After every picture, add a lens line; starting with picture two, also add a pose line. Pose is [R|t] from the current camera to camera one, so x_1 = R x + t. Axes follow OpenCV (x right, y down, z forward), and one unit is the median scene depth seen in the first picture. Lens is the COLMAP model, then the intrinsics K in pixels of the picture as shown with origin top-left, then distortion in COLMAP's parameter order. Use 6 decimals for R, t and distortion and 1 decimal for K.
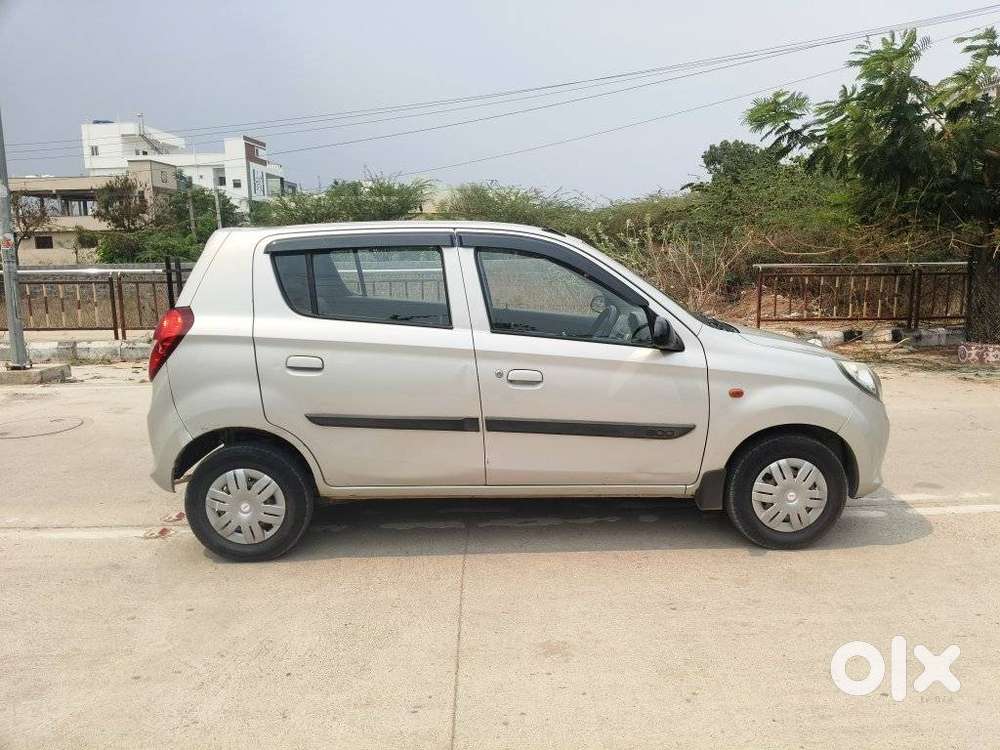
lens RADIAL K [[762.9, 0, 497.8], [0, 762.9, 373.4], [0, 0, 1]] dist [0.034543, -0.079085]
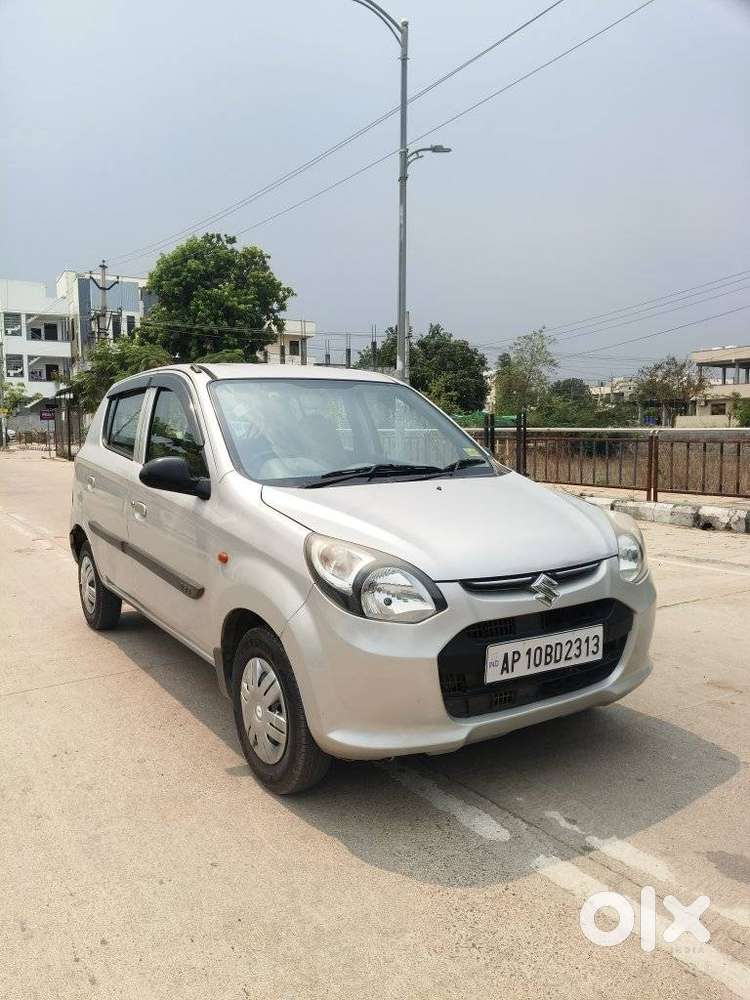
lens RADIAL K [[762.9, 0, 367.2], [0, 762.9, 502.1], [0, 0, 1]] dist [0.034543, -0.079085]
pose [[0.575335, 0.076028, -0.814377, 0.086126], [-0.114884, 0.993312, 0.011571, -0.013029], [0.809810, 0.086902, 0.580221, 0.151027]]
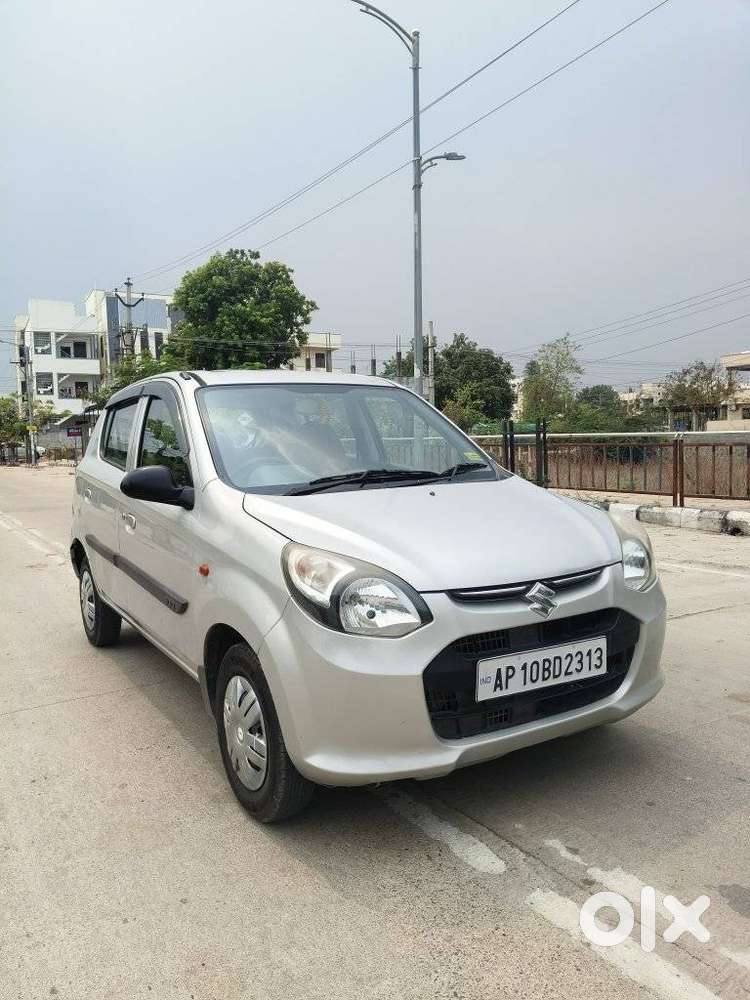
lens RADIAL K [[762.9, 0, 375.5], [0, 762.9, 494.3], [0, 0, 1]] dist [0.034543, -0.079085]
pose [[0.554924, 0.046875, -0.830580, 0.083538], [-0.098570, 0.995083, -0.009697, -0.013093], [0.826041, 0.087252, 0.556816, 0.165464]]
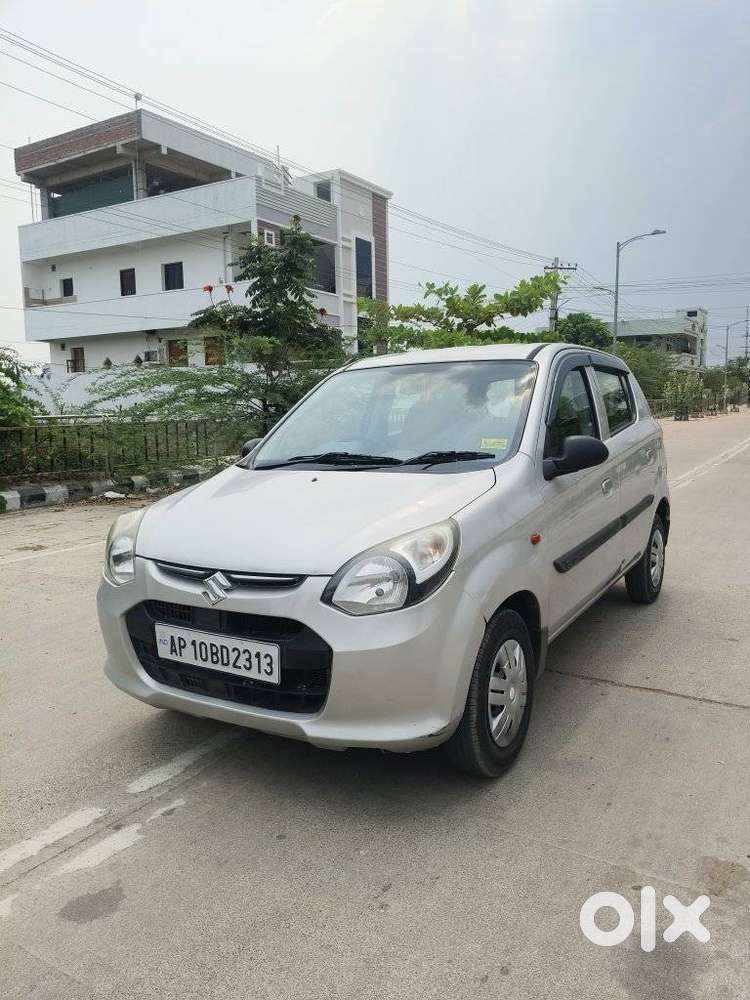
lens RADIAL K [[762.9, 0, 372.2], [0, 762.9, 495.0], [0, 0, 1]] dist [0.034543, -0.079085]
pose [[-0.479884, 0.113471, -0.869963, 0.099403], [-0.098137, 0.978435, 0.181752, -0.052225], [0.871826, 0.172595, -0.458399, 0.401097]]
